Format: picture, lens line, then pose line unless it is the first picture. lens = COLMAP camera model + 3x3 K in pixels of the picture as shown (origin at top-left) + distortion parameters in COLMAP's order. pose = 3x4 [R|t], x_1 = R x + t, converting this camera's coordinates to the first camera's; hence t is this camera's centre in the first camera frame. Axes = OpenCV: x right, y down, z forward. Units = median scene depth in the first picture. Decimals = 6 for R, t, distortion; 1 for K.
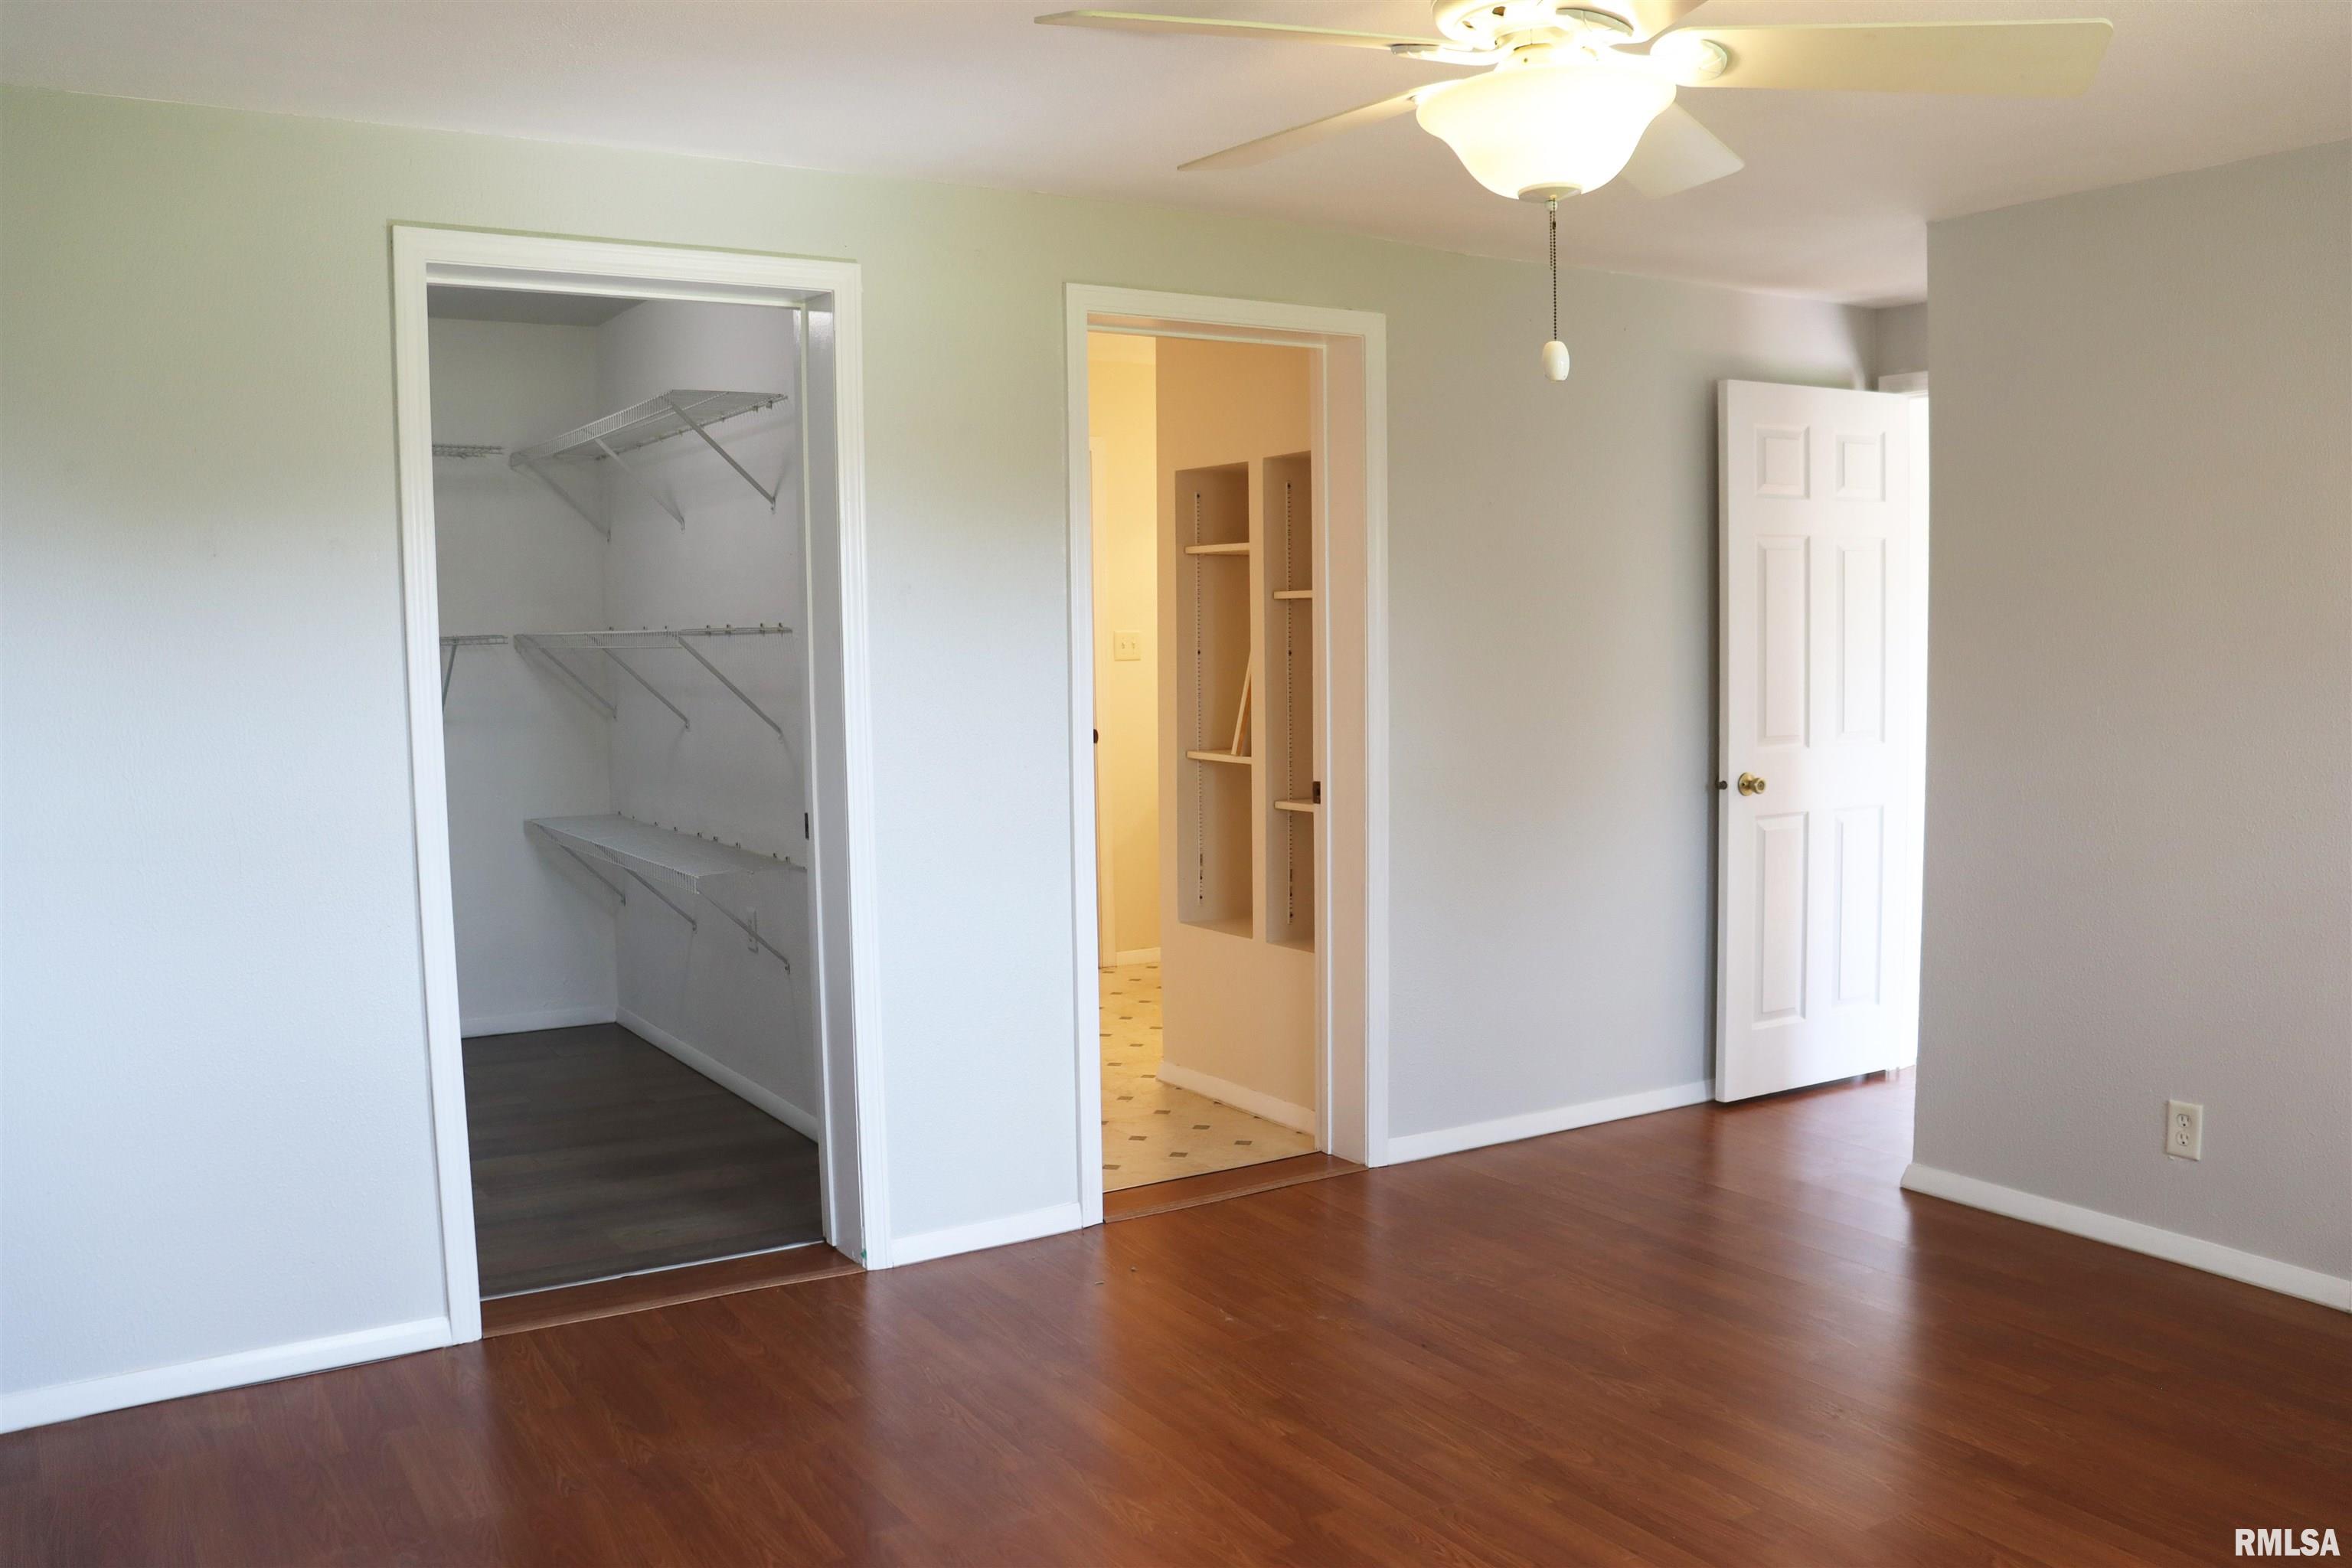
lens RADIAL K [[1998.3, 0, 1196.0], [0, 1998.3, 779.5], [0, 0, 1]] dist [-0.174887, 0.159493]
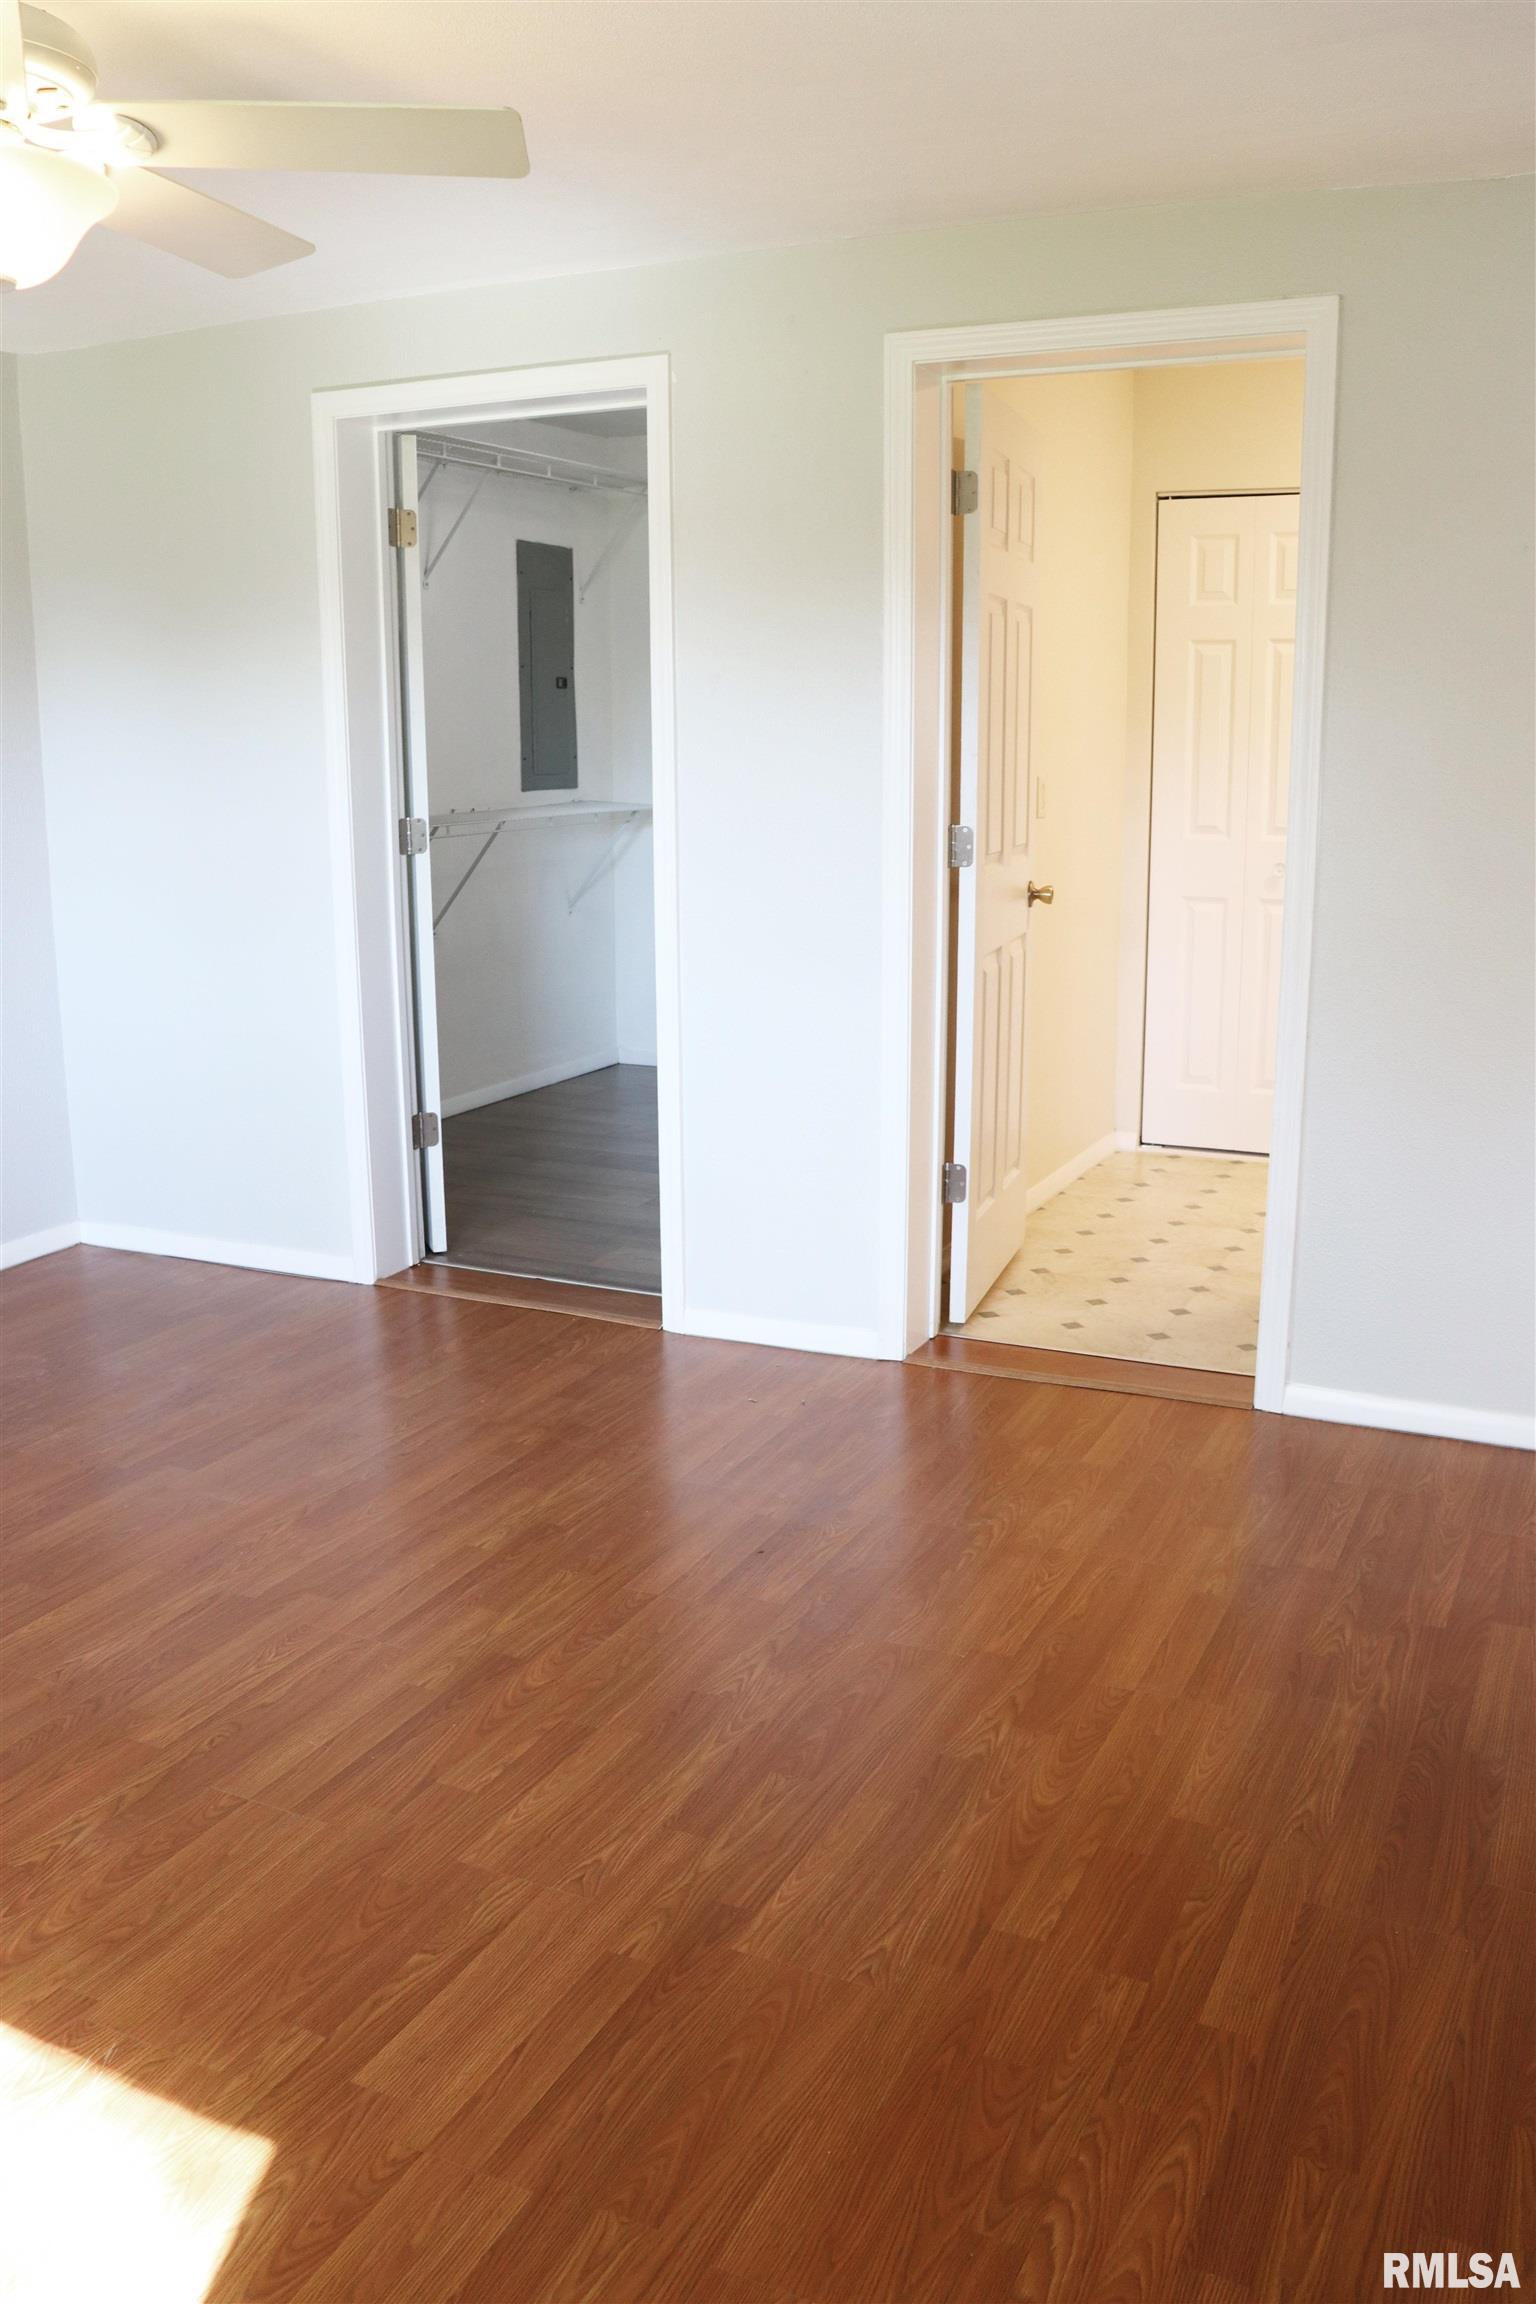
lens RADIAL K [[1957.5, 0, 765.6], [0, 1957.5, 1158.6], [0, 0, 1]] dist [-0.174887, 0.159493]
pose [[0.536141, 0.196153, -0.821021, 0.562782], [-0.074385, 0.979821, 0.185518, -0.031878], [0.840844, -0.038392, 0.539914, 0.382509]]
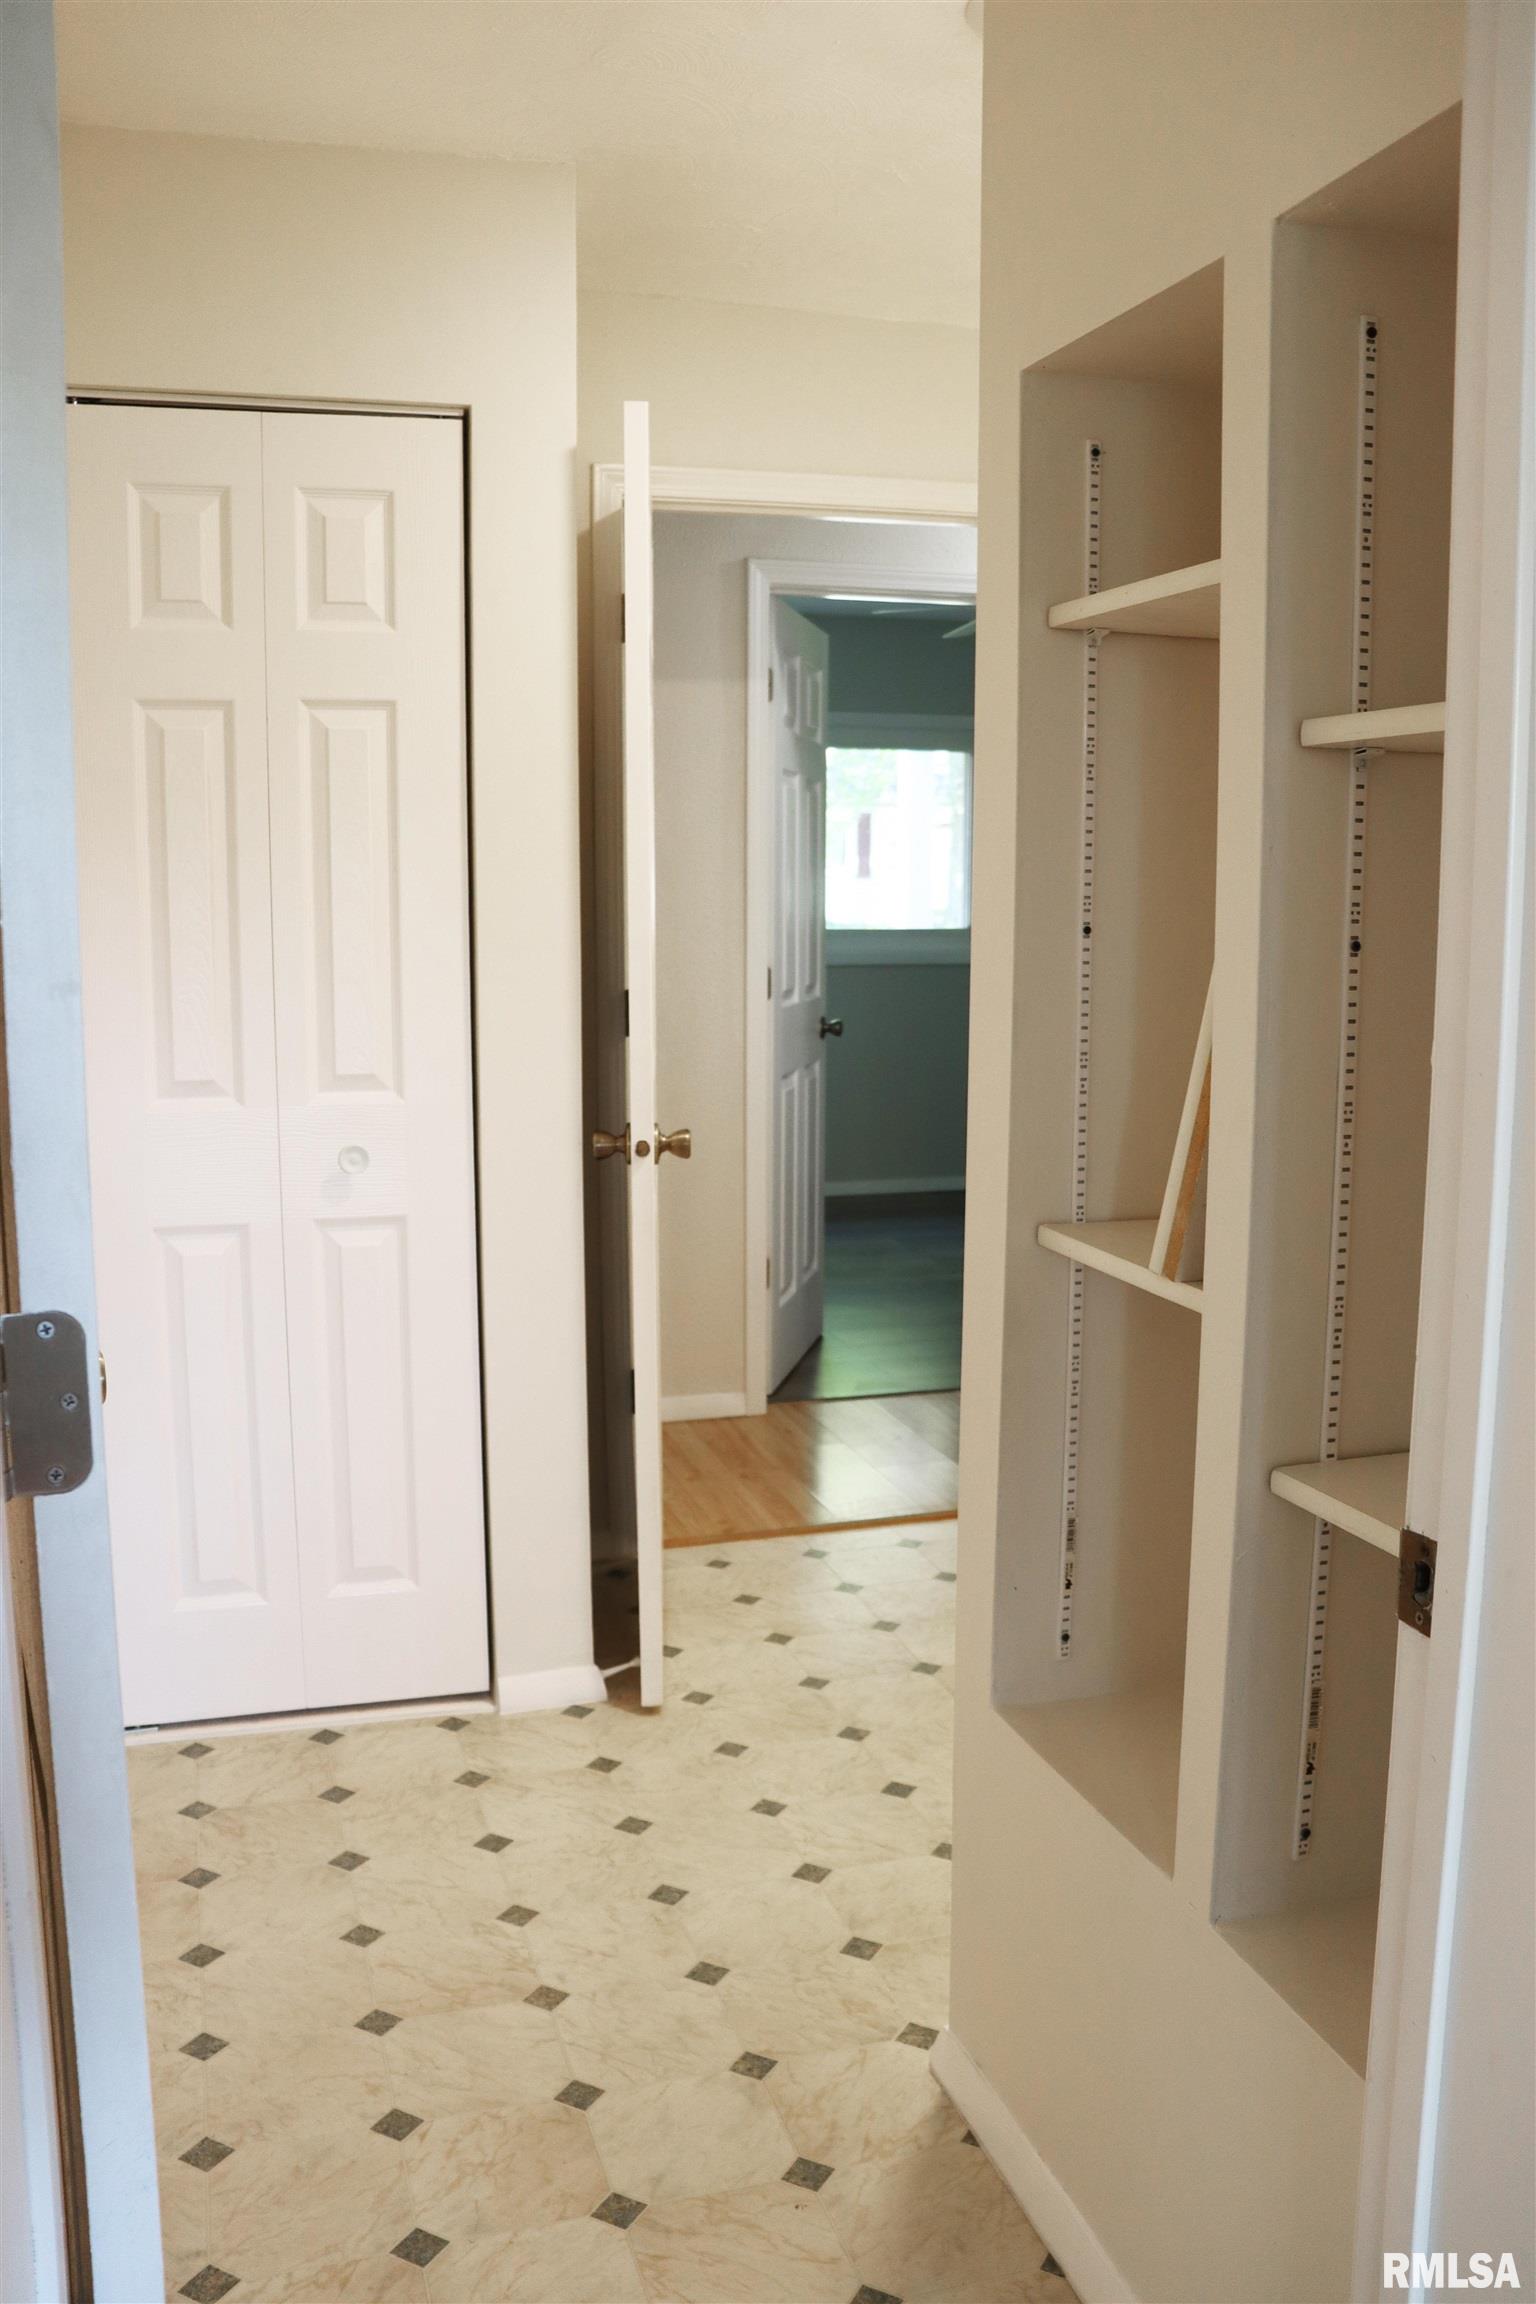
lens RADIAL K [[1957.5, 0, 765.6], [0, 1957.5, 1158.6], [0, 0, 1]] dist [-0.174887, 0.159493]
pose [[0.962283, 0.050962, -0.267233, 0.042233], [-0.038174, 0.997873, 0.052836, -0.045174], [0.269358, -0.040642, 0.962182, 0.730870]]
